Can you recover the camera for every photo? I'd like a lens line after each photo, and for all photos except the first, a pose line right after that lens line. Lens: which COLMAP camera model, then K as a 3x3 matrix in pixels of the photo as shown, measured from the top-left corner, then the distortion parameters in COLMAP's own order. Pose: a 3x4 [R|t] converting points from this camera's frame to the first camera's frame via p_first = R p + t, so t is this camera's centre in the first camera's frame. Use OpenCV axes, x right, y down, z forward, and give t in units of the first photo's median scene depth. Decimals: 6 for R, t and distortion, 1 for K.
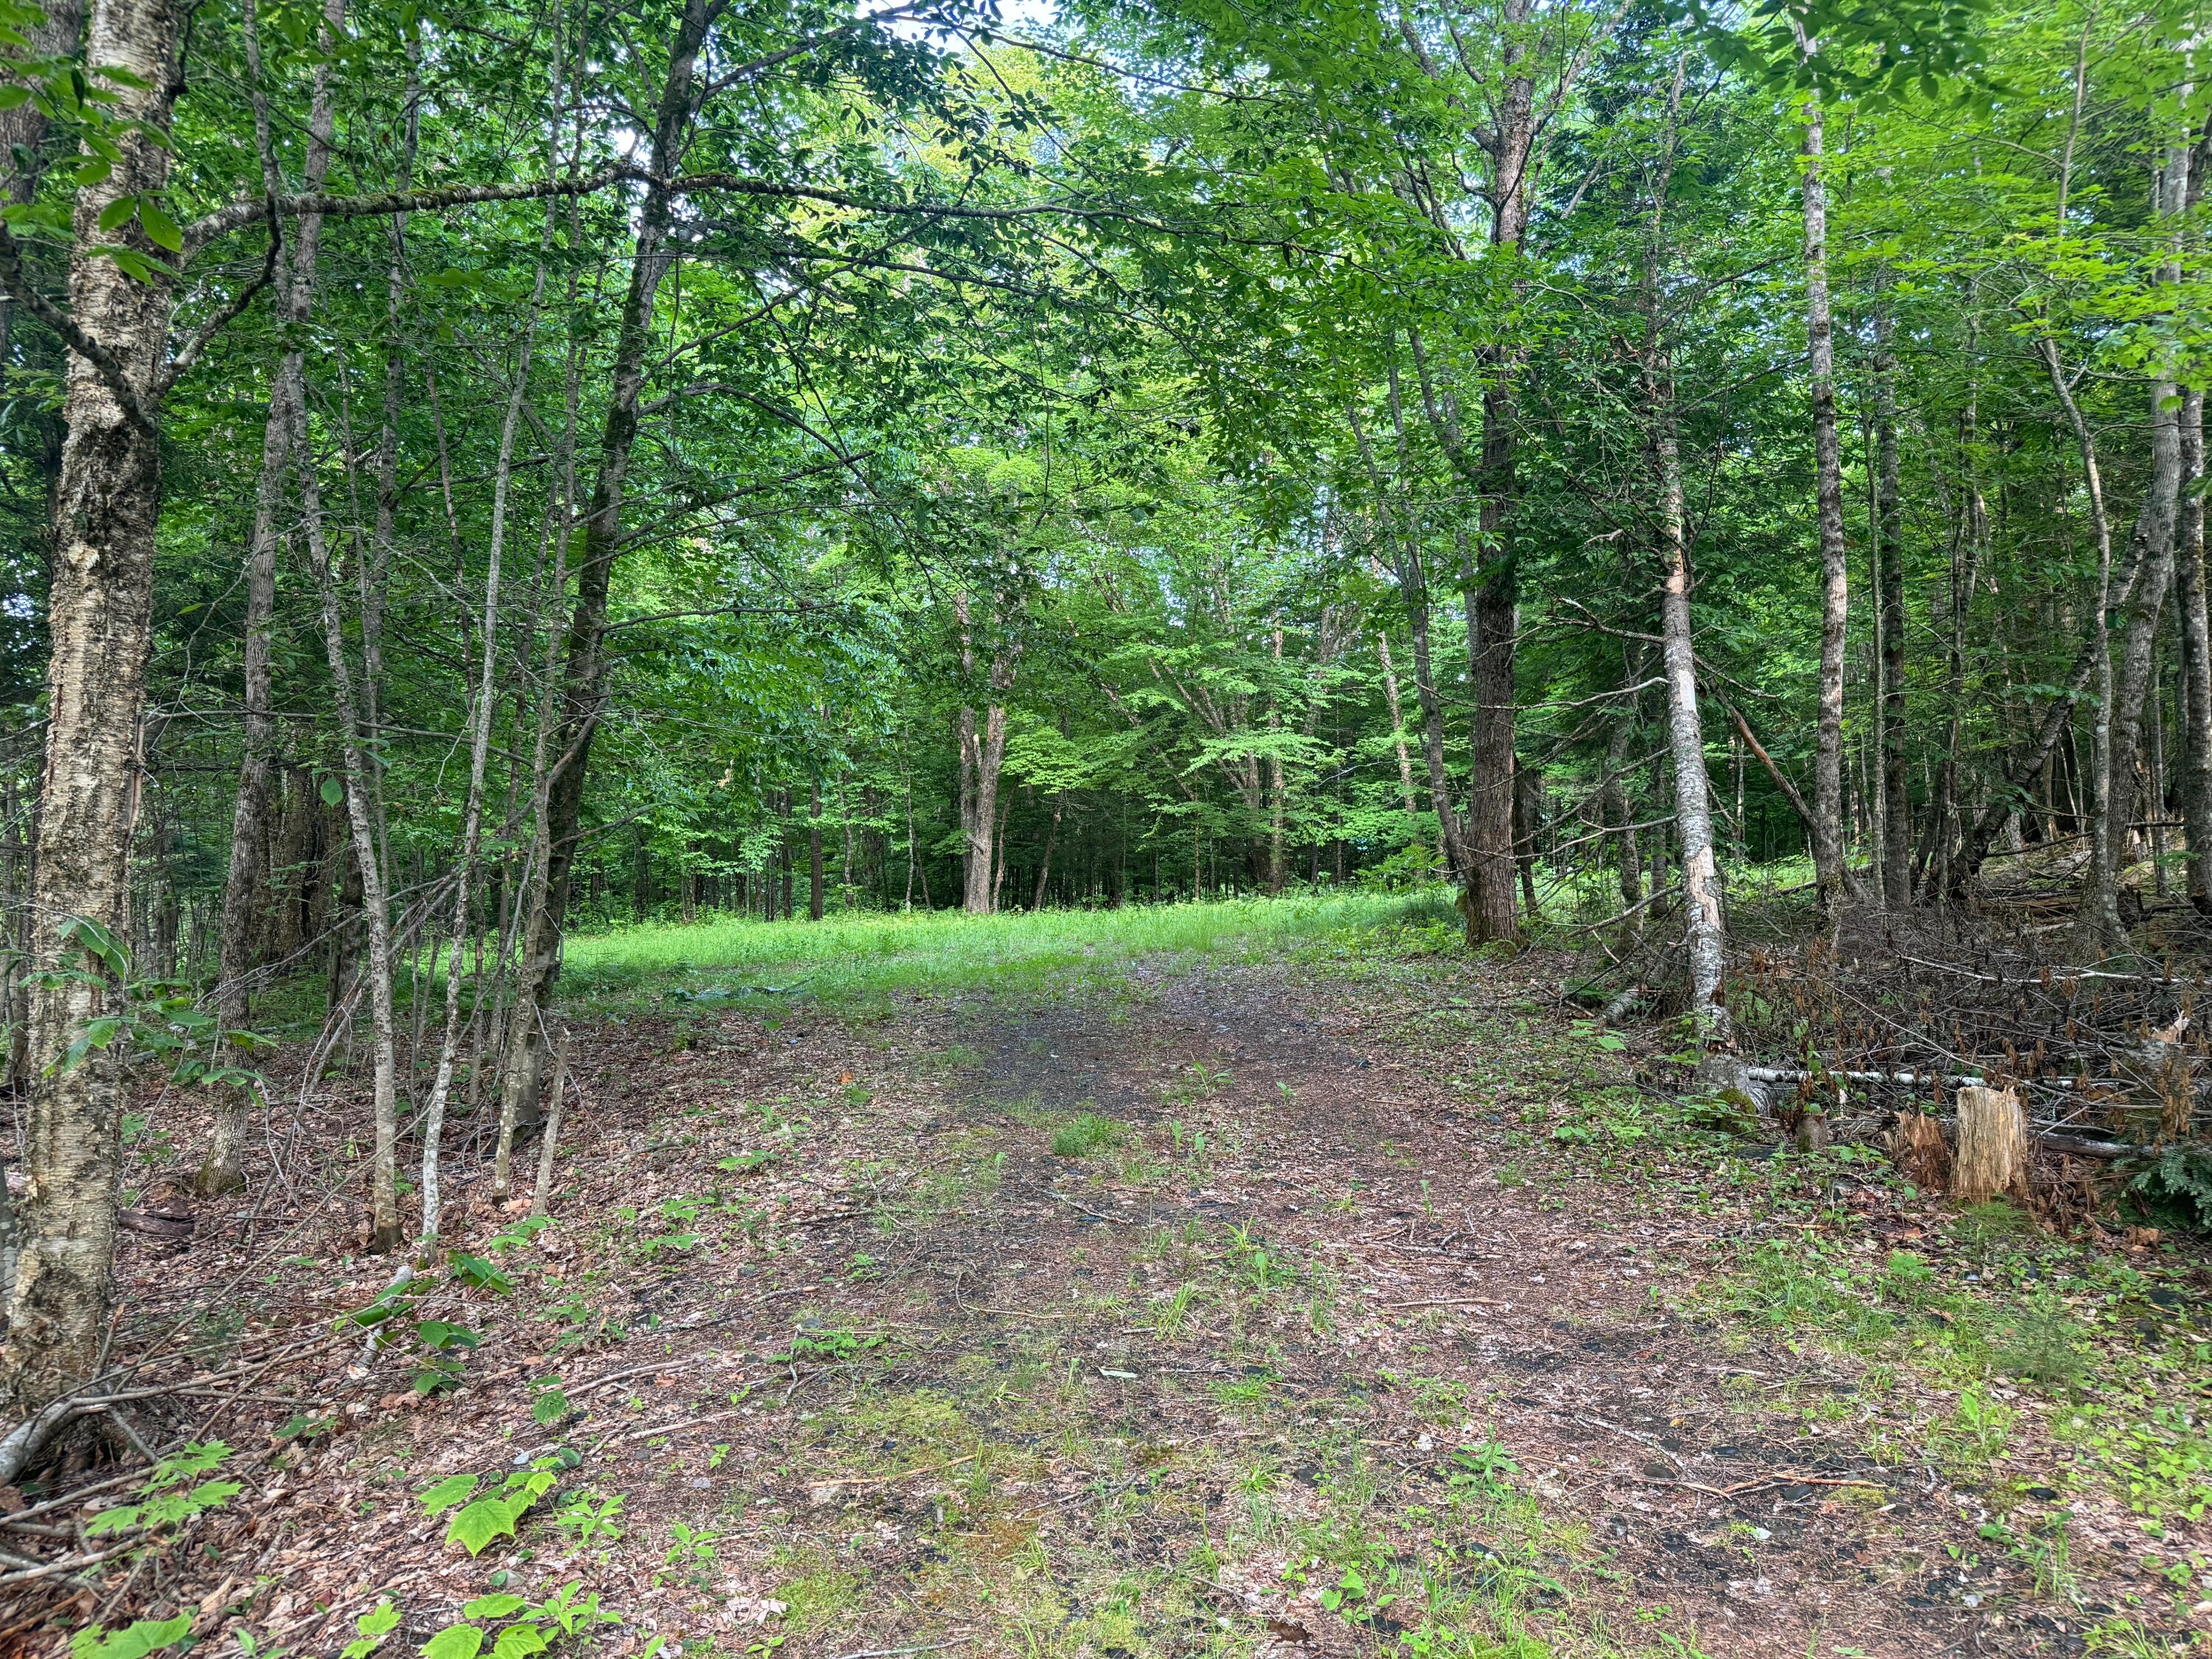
lens RADIAL K [[1342.5, 0, 1109.5], [0, 1342.5, 840.1], [0, 0, 1]] dist [-0.002607, -0.000894]
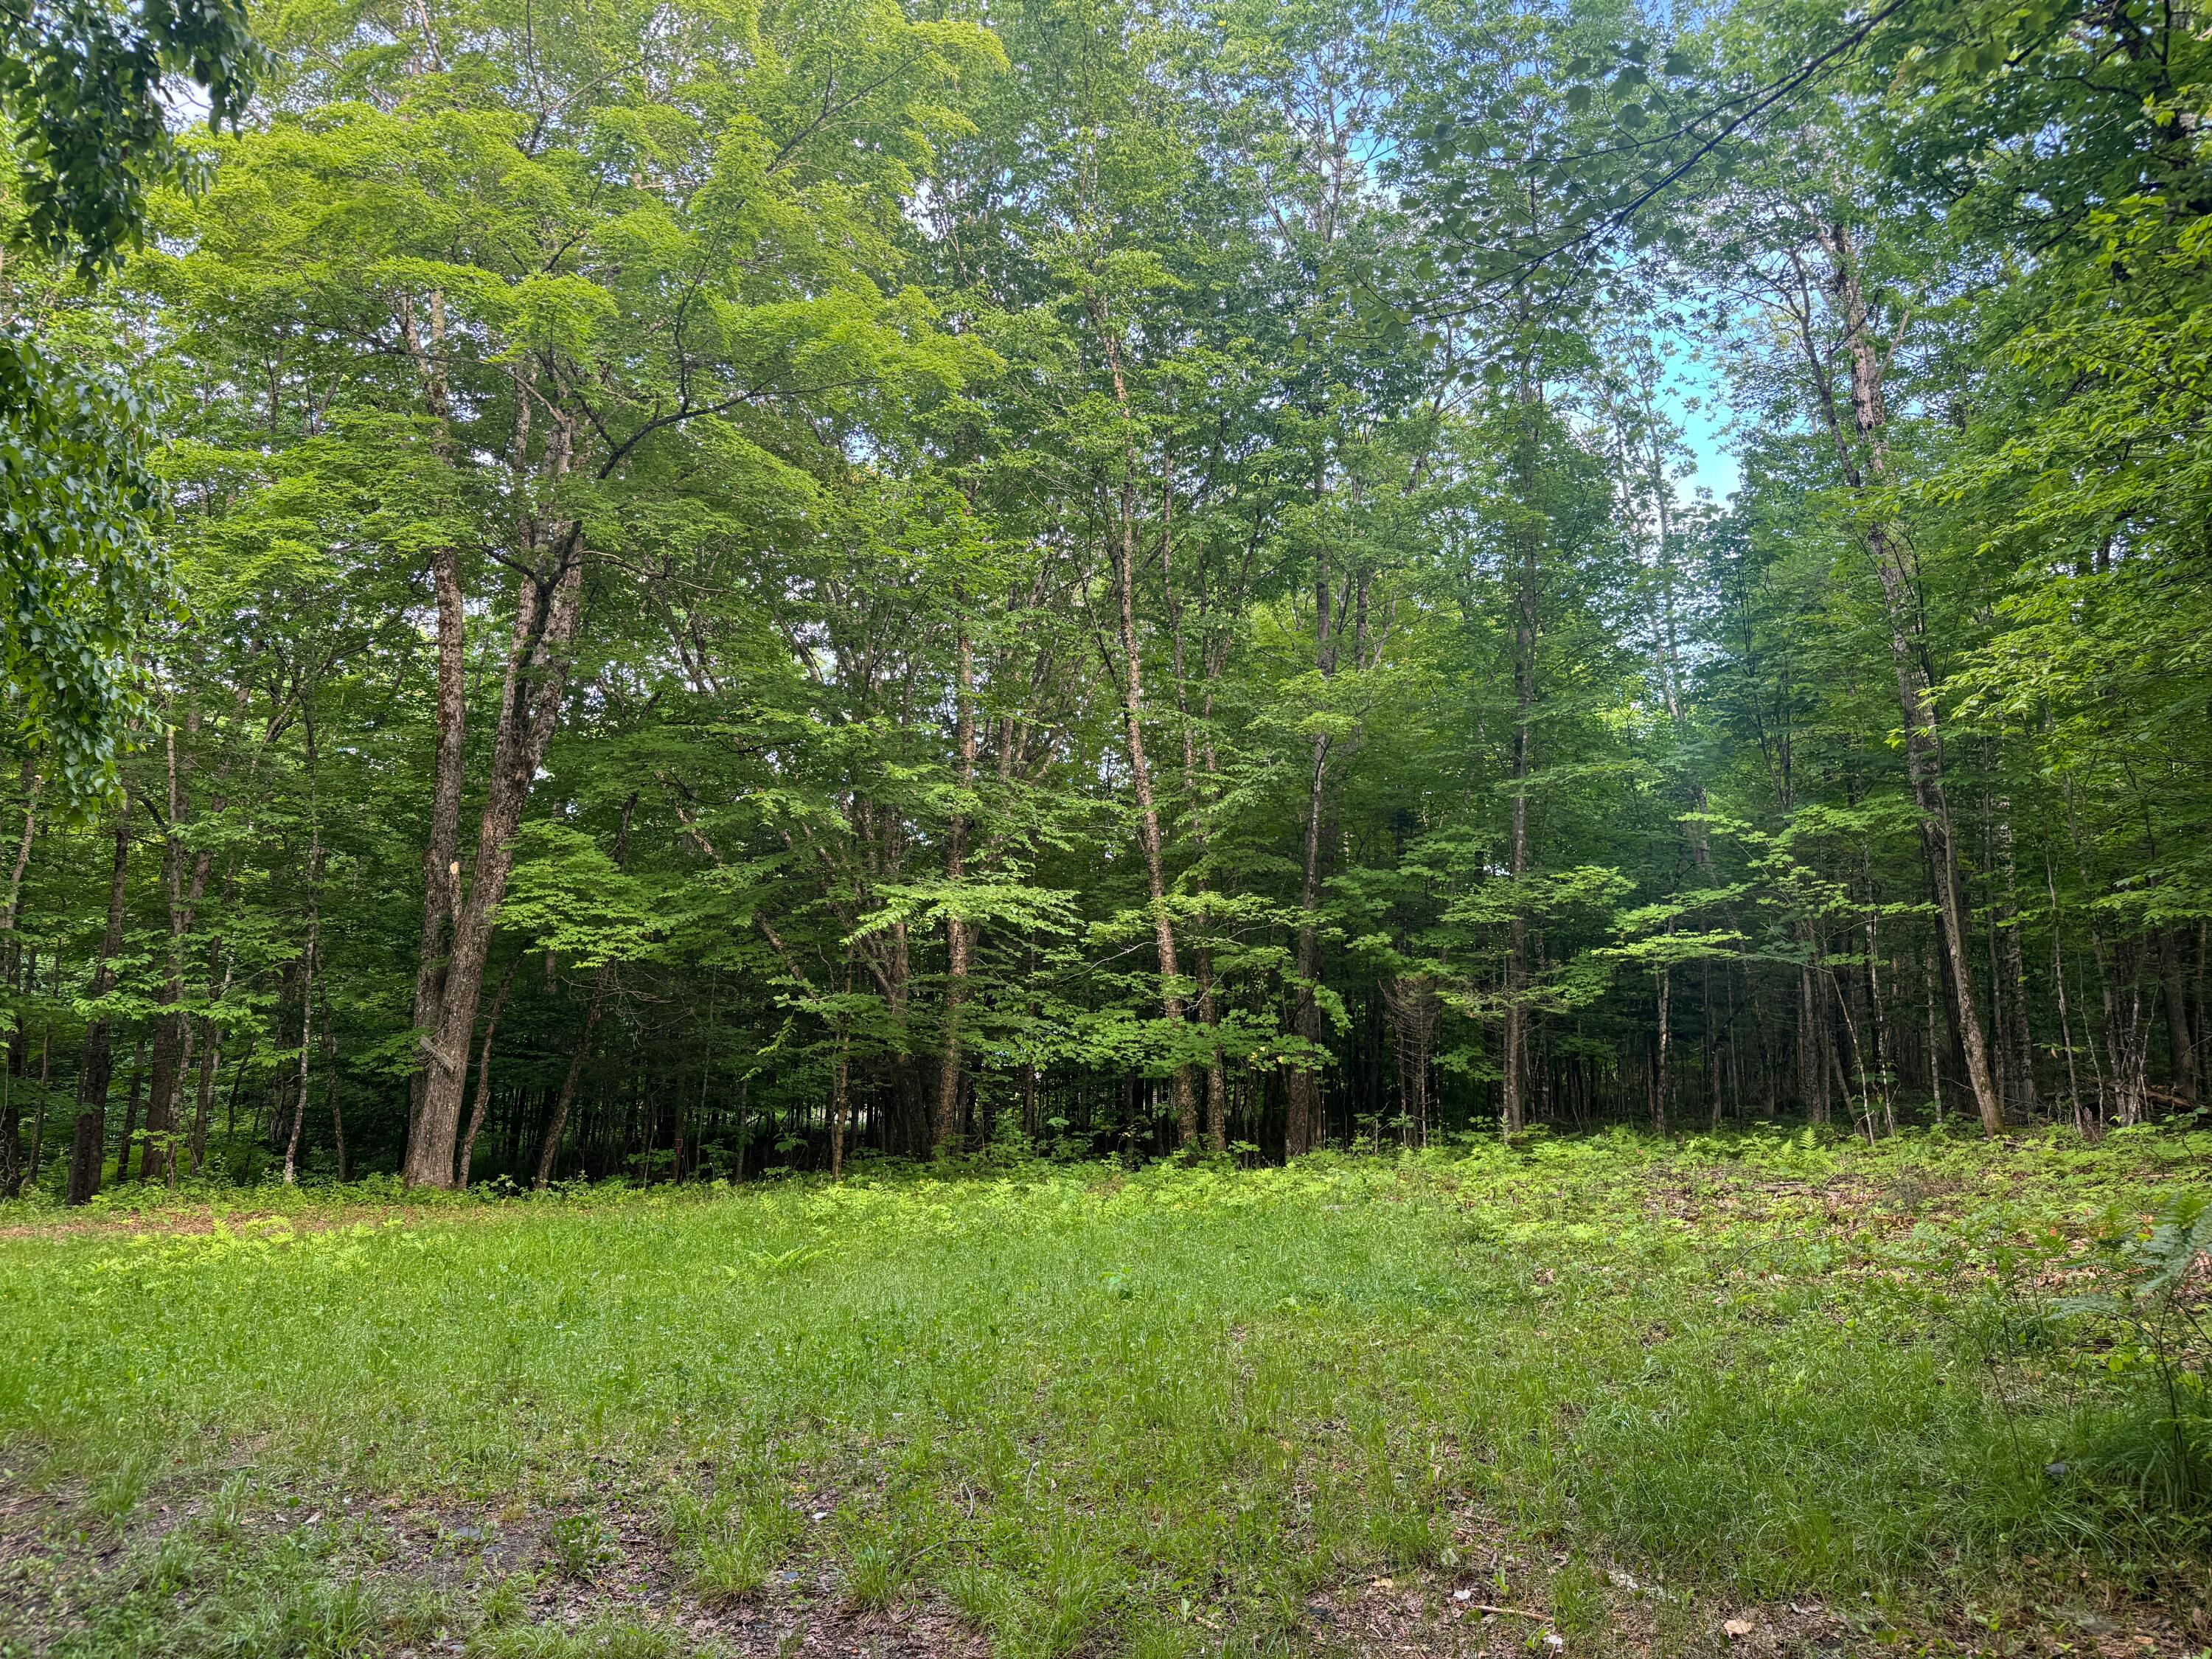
lens RADIAL K [[1342.5, 0, 1109.5], [0, 1342.5, 840.1], [0, 0, 1]] dist [-0.002607, -0.000894]
pose [[0.948604, 0.073262, 0.307870, -0.013871], [-0.025147, 0.987208, -0.157440, -0.005925], [-0.315466, 0.141606, 0.938312, 0.413641]]
